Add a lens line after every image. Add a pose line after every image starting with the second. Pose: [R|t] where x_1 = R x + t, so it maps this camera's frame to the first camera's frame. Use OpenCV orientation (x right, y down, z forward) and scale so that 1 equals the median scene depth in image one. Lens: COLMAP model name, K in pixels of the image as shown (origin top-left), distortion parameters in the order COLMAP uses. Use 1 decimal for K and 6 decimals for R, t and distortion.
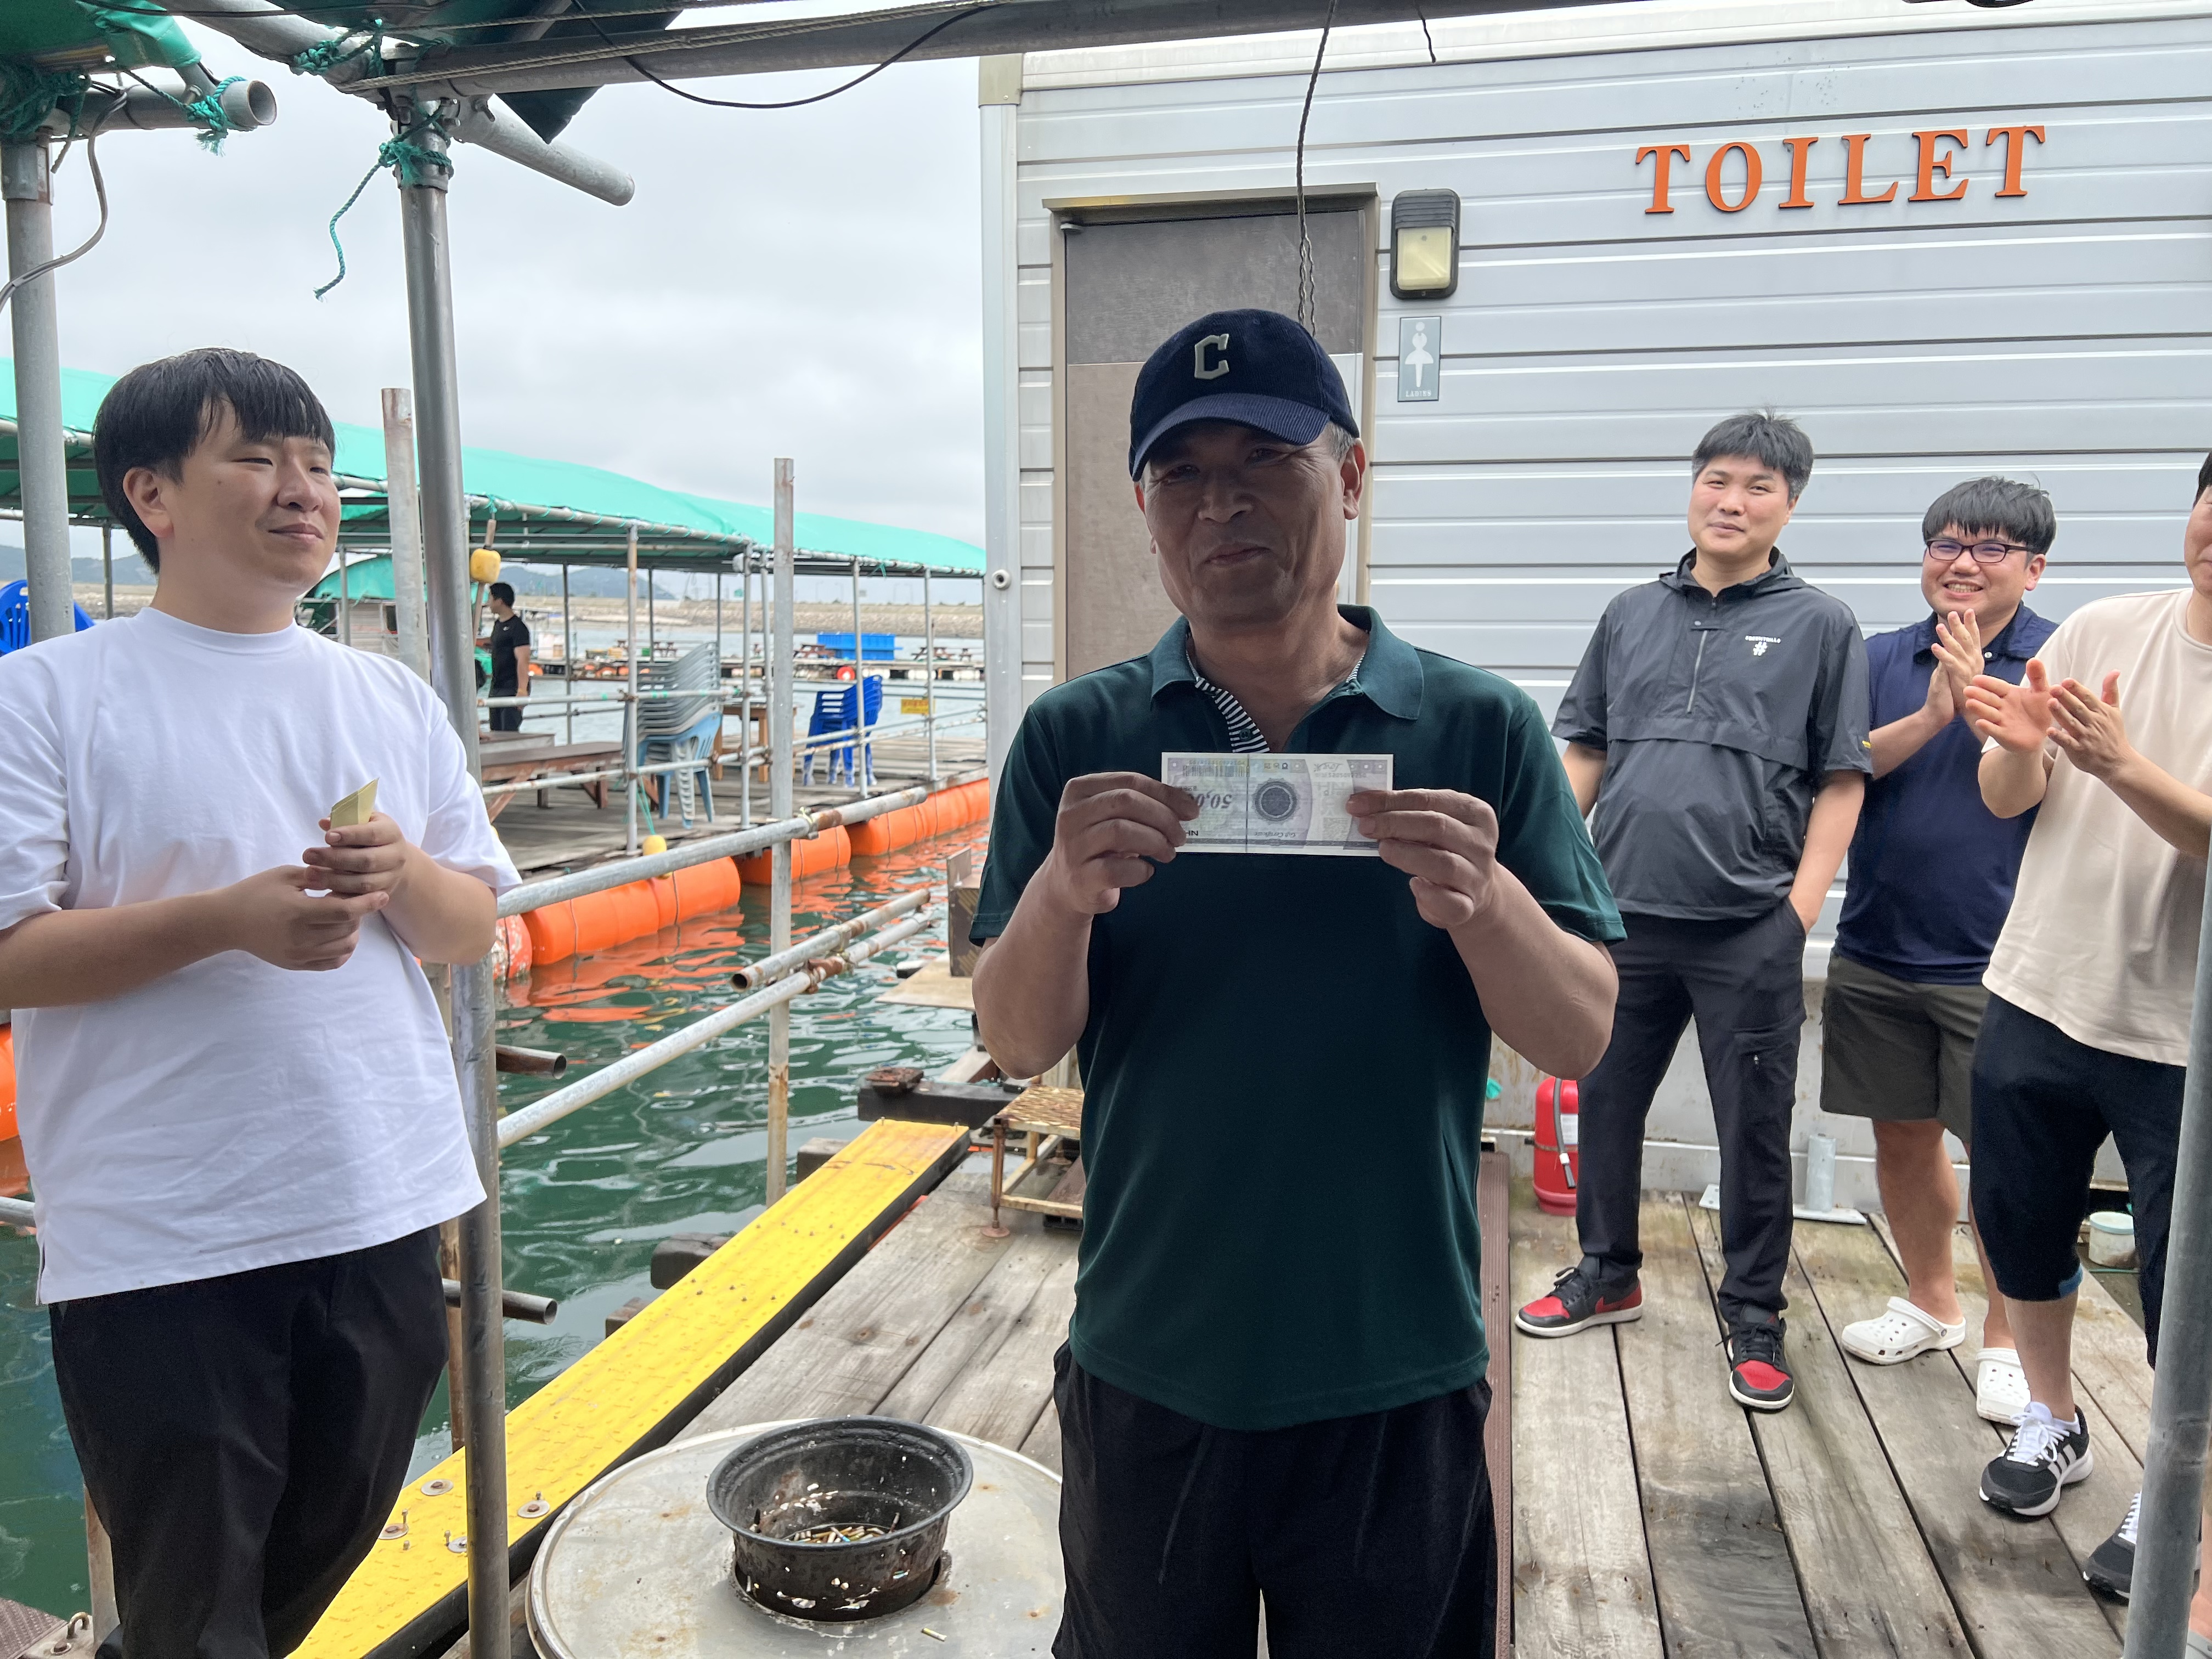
lens RADIAL K [[1740.3, 0, 1104.2], [0, 1740.3, 848.7], [0, 0, 1]] dist [0.009787, -0.035760]
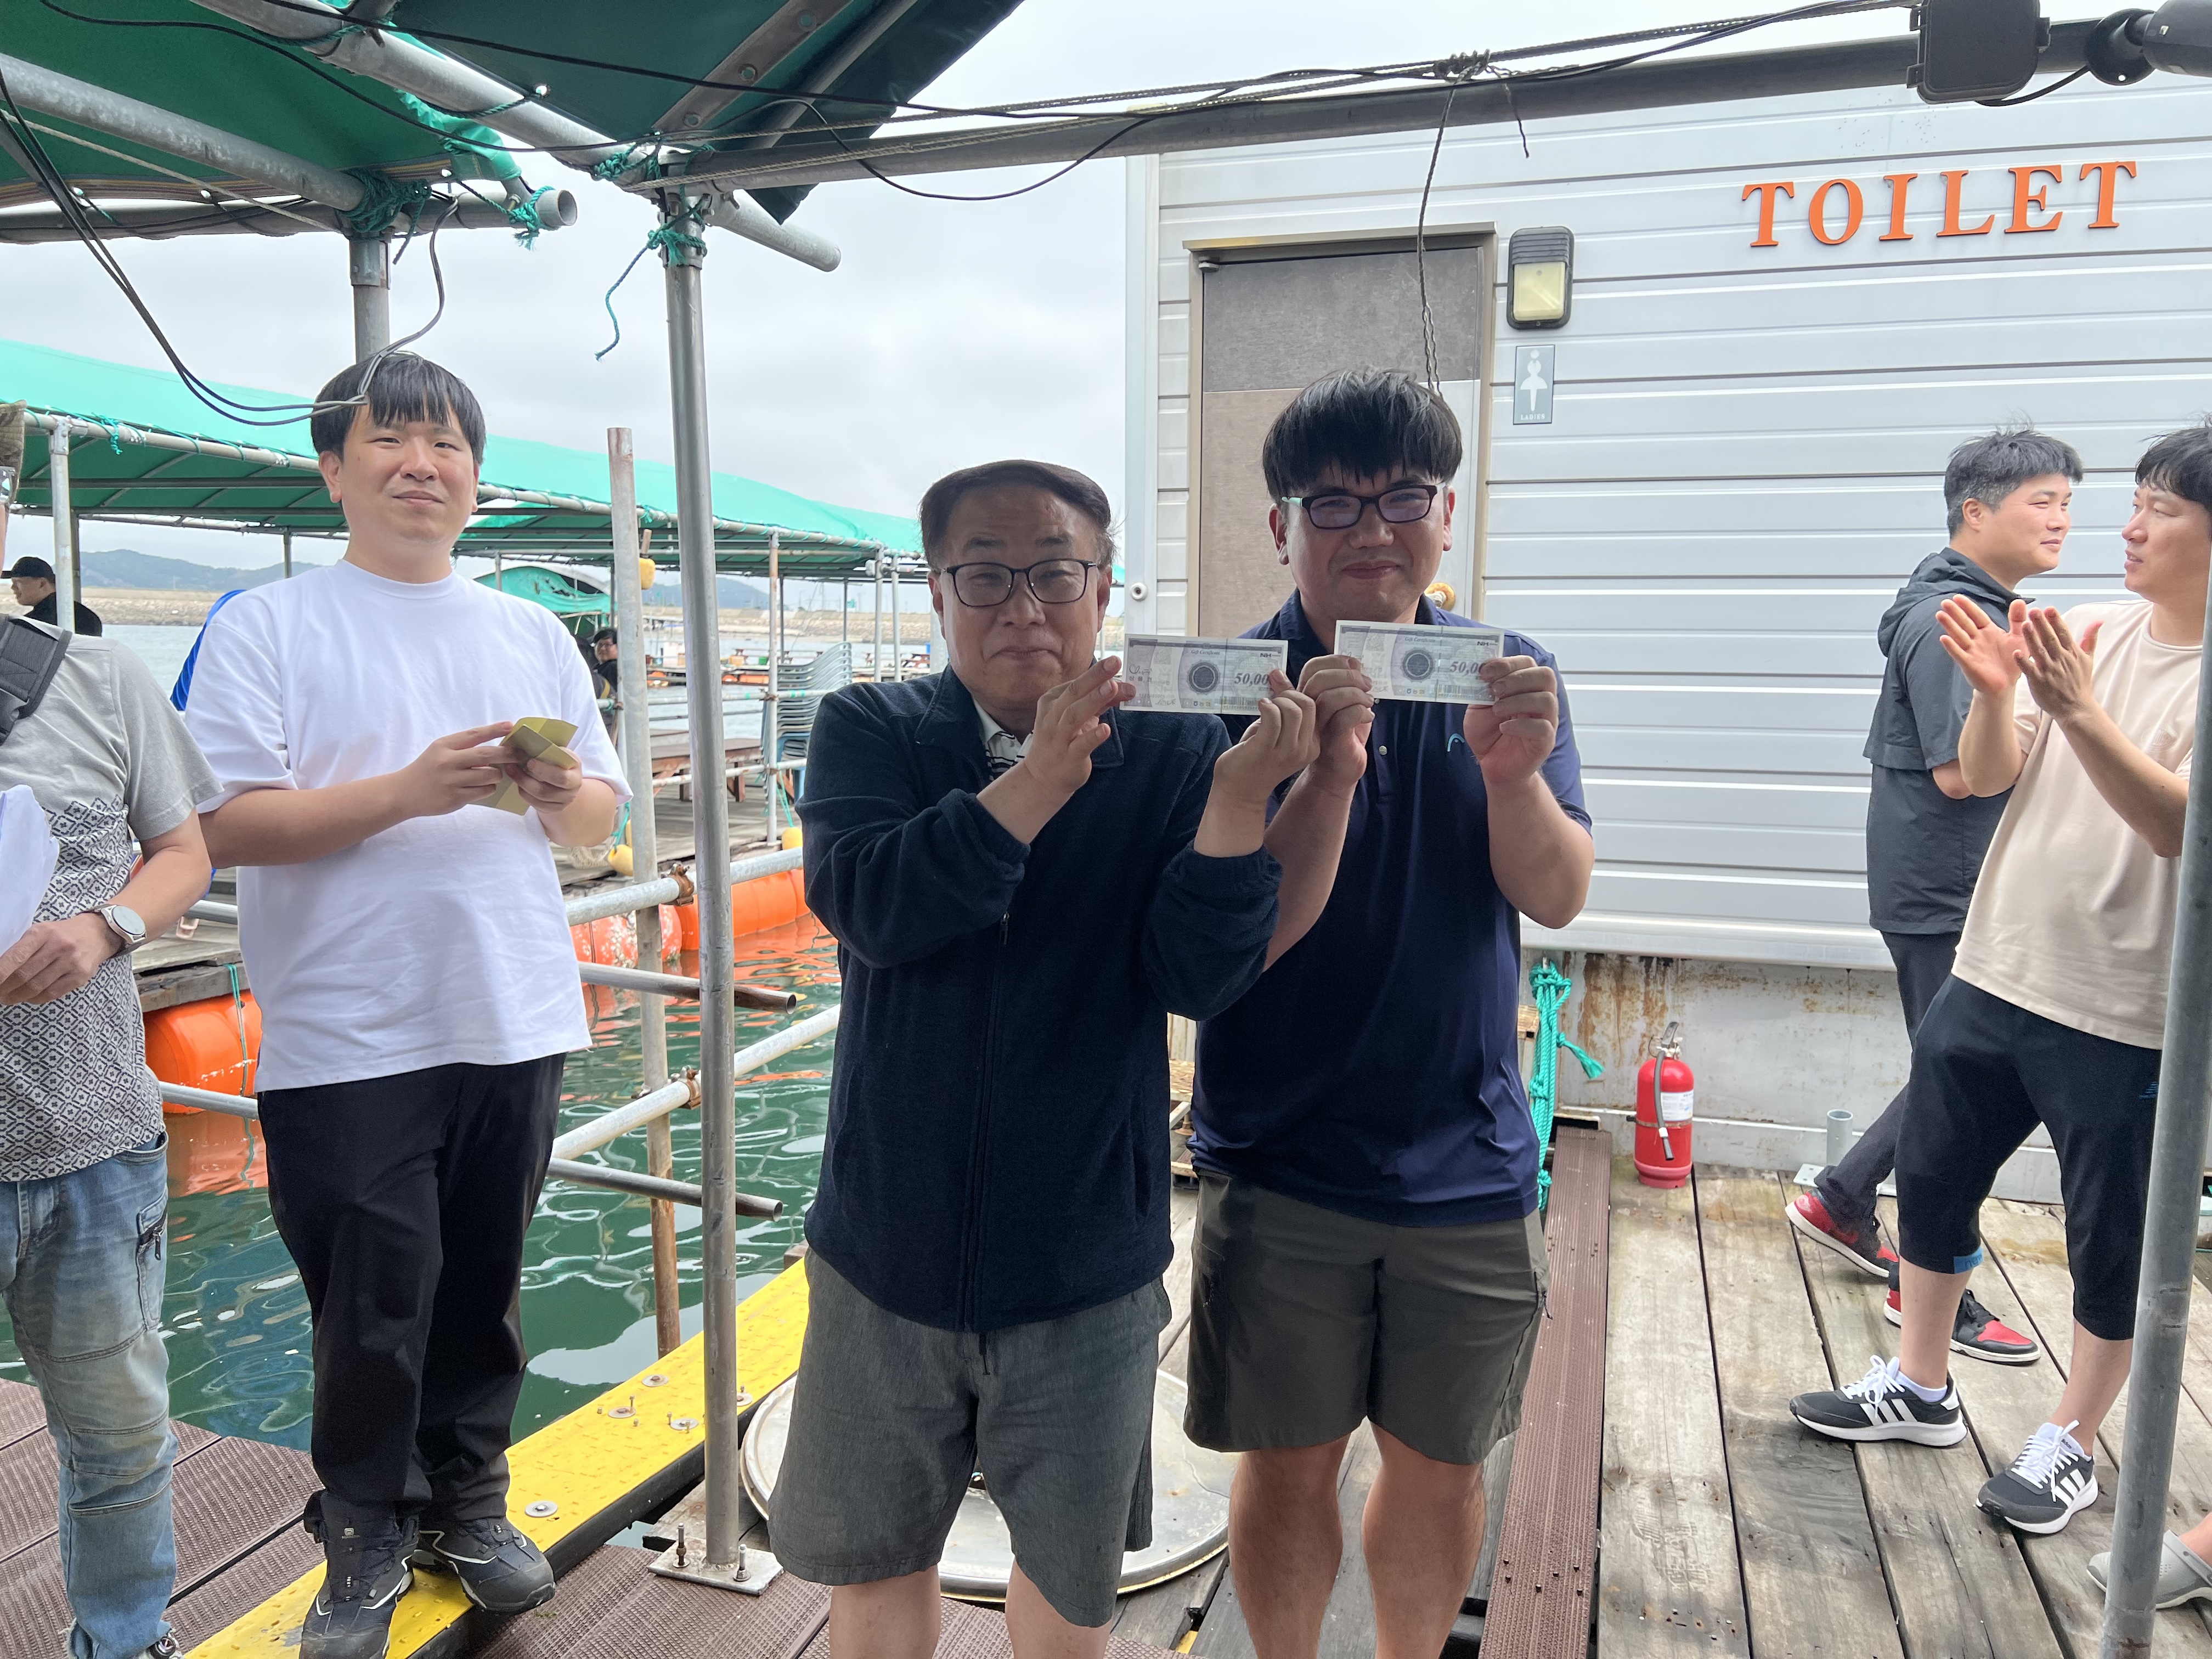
lens RADIAL K [[1740.3, 0, 1074.4], [0, 1740.3, 854.2], [0, 0, 1]] dist [0.009787, -0.035760]
pose [[0.996892, 0.011605, -0.077925, -0.015252], [-0.011431, 0.999931, 0.002667, 0.009617], [0.077951, -0.001768, 0.996956, -0.099701]]
